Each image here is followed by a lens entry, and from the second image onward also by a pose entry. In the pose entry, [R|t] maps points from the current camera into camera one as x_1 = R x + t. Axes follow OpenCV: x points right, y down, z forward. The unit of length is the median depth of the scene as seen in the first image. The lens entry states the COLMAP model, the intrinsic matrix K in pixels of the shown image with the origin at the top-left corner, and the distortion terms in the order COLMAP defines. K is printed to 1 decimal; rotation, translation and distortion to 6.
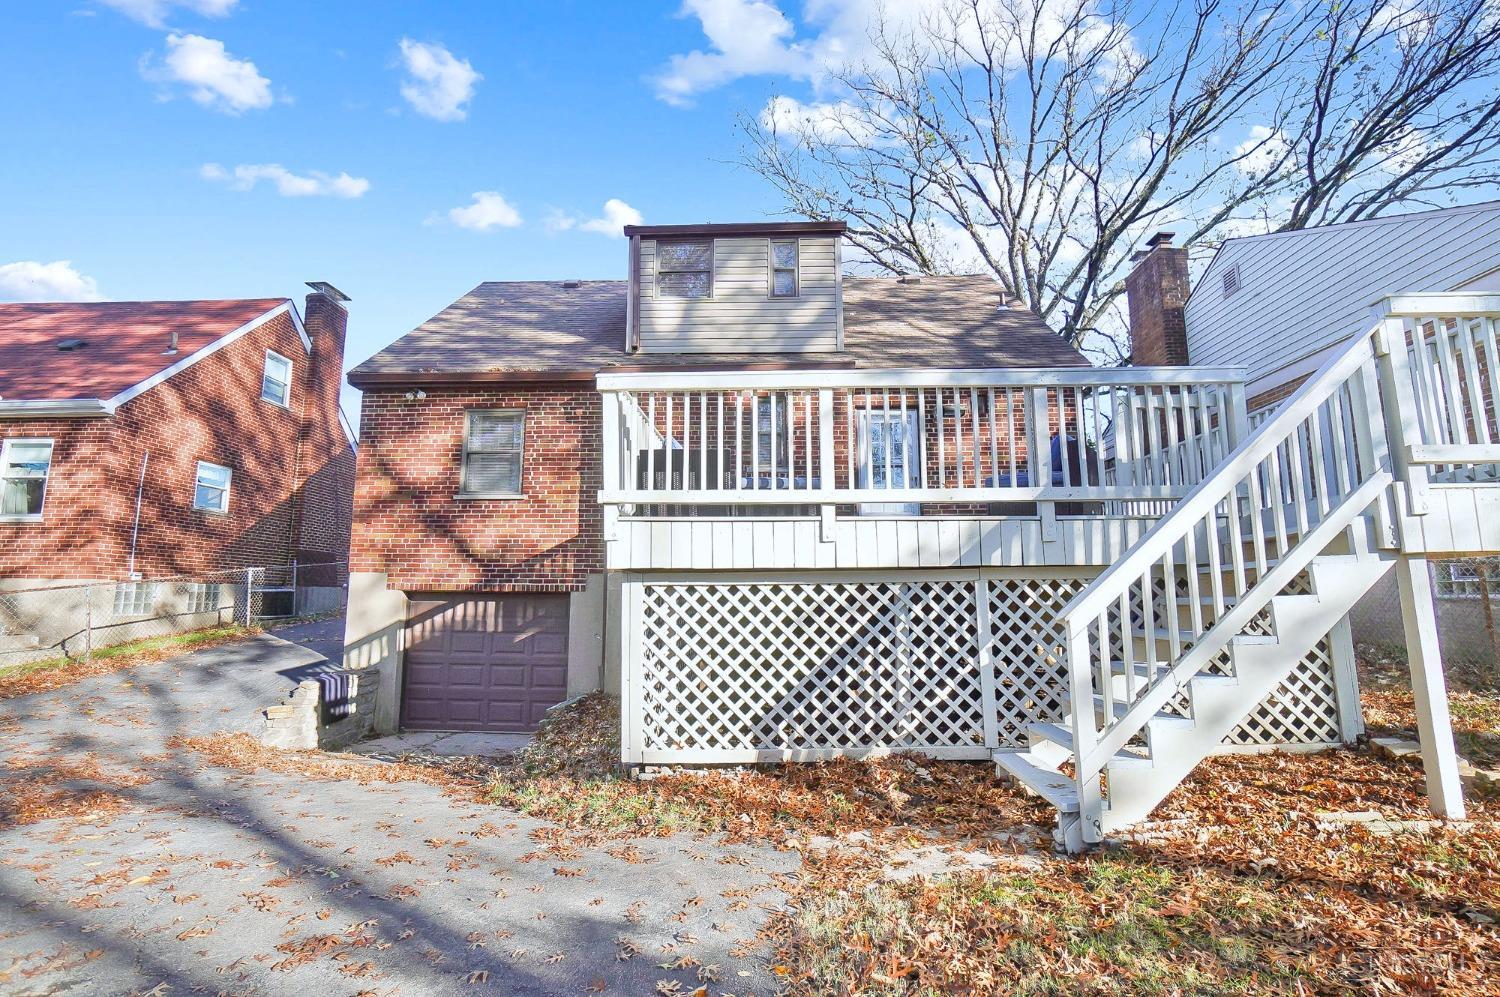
lens RADIAL K [[719.2, 0, 750.0], [0, 719.2, 498.5], [0, 0, 1]] dist [-0.062555, 0.000032]
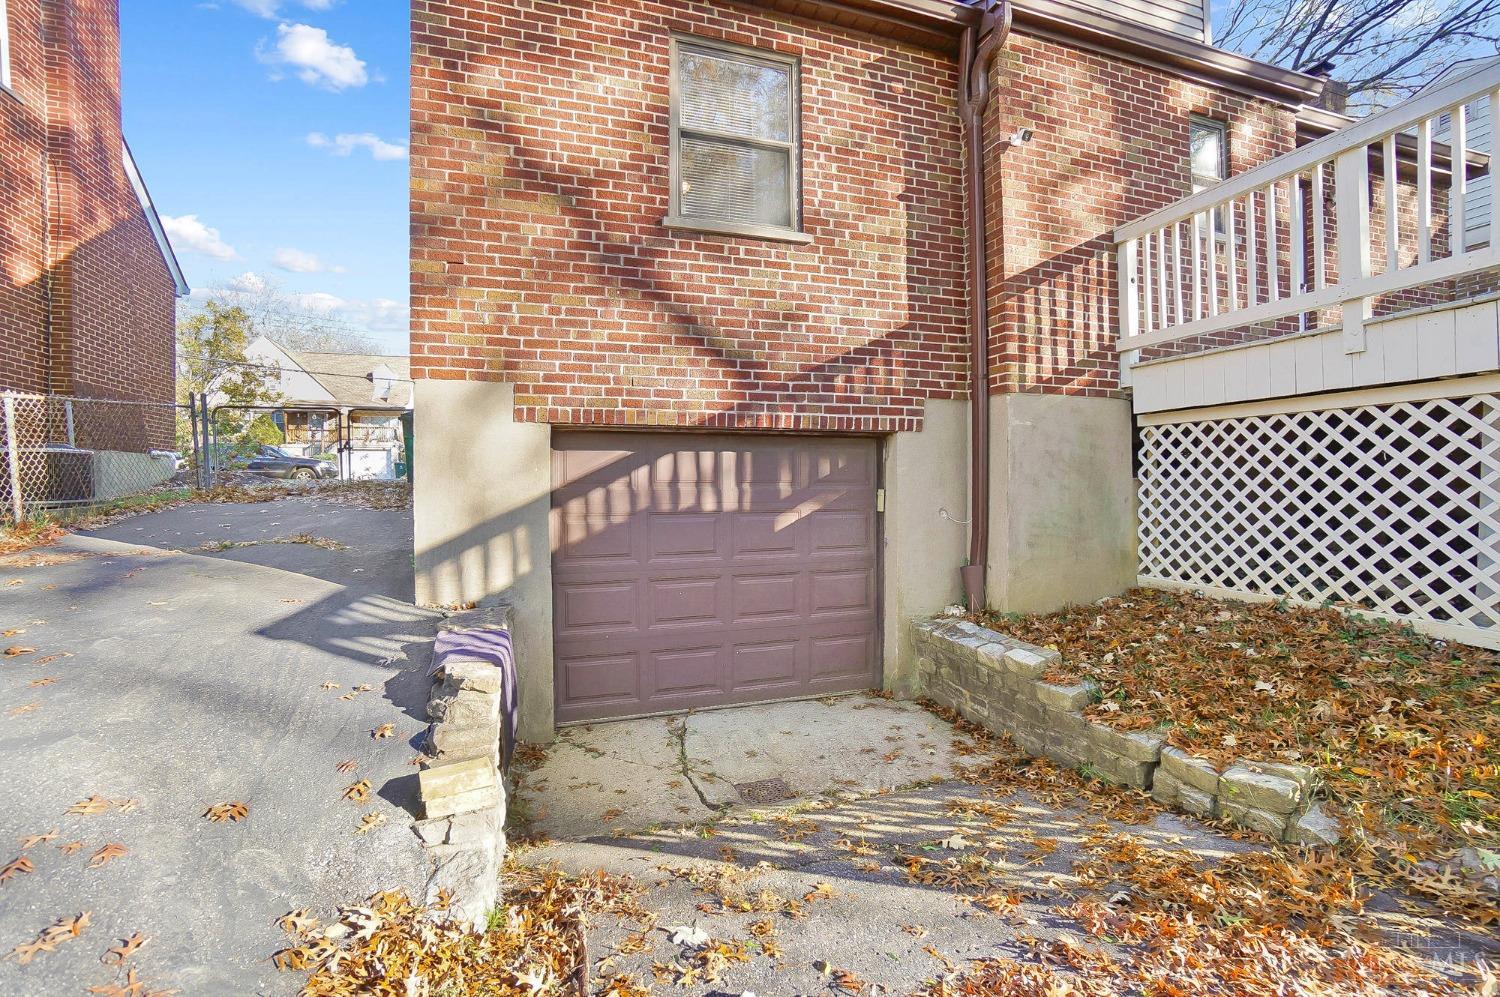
lens RADIAL K [[656.6, 0, 750.0], [0, 656.6, 498.5], [0, 0, 1]] dist [-0.053973, 0.000193]
pose [[0.939908, -0.016055, 0.341051, -0.510351], [-0.035659, 0.988815, 0.144822, 0.111375], [-0.339562, -0.148281, 0.928822, 0.572508]]
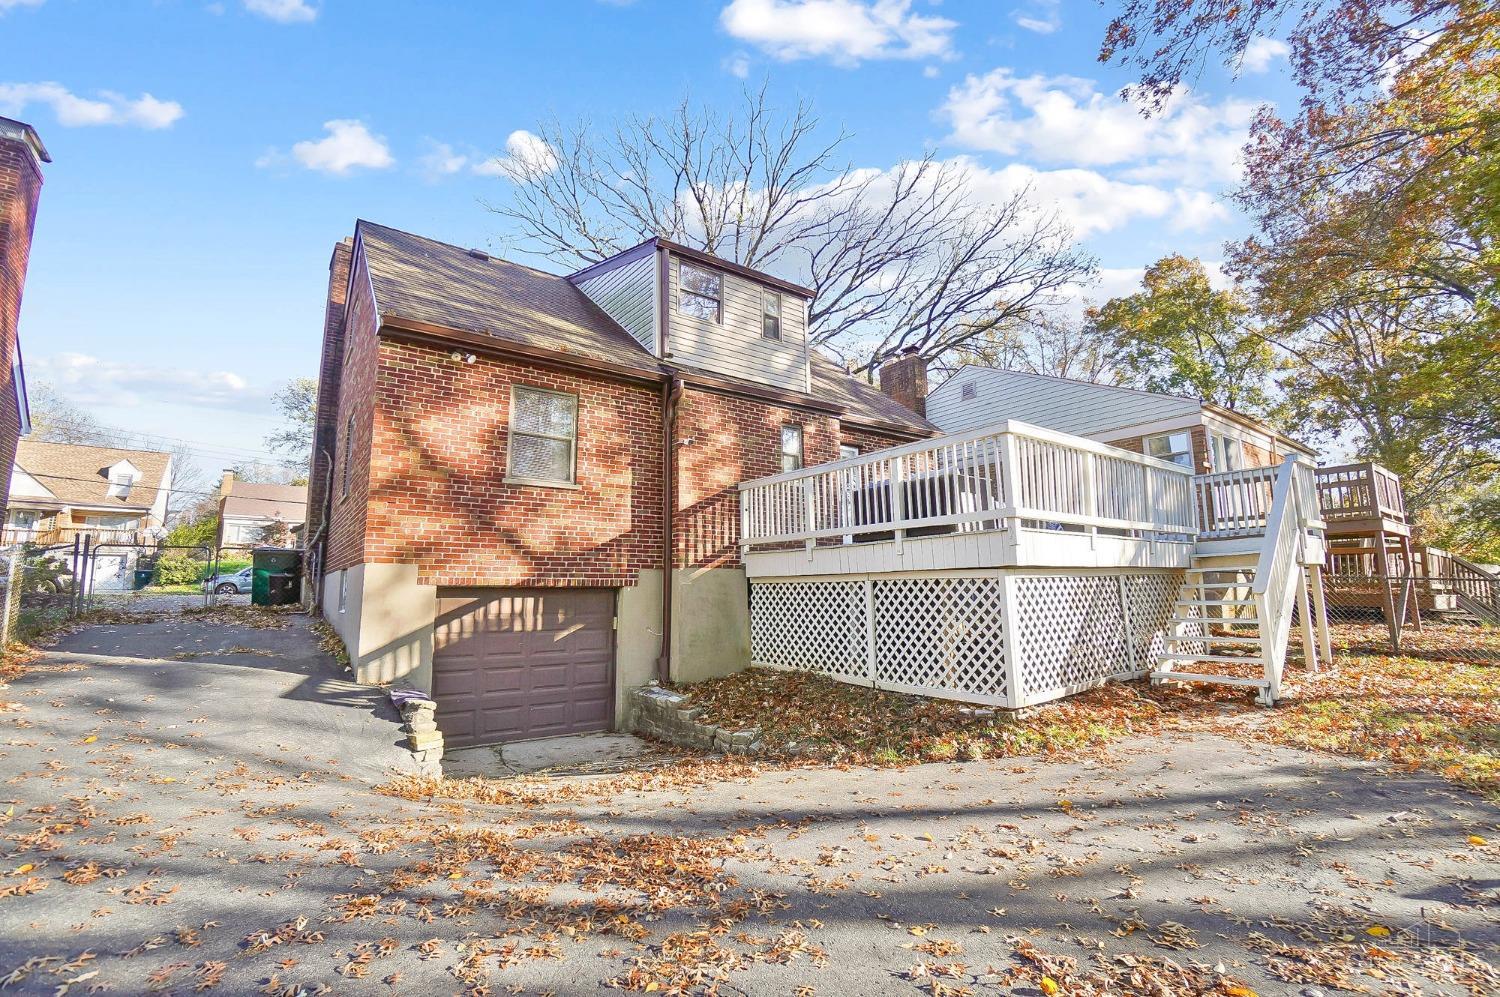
lens RADIAL K [[656.6, 0, 750.0], [0, 656.6, 498.5], [0, 0, 1]] dist [-0.053973, 0.000193]
pose [[0.784741, 0.080286, 0.614602, -0.674697], [-0.073782, 0.996625, -0.035983, 0.027037], [-0.615417, -0.017109, 0.788016, 0.168676]]
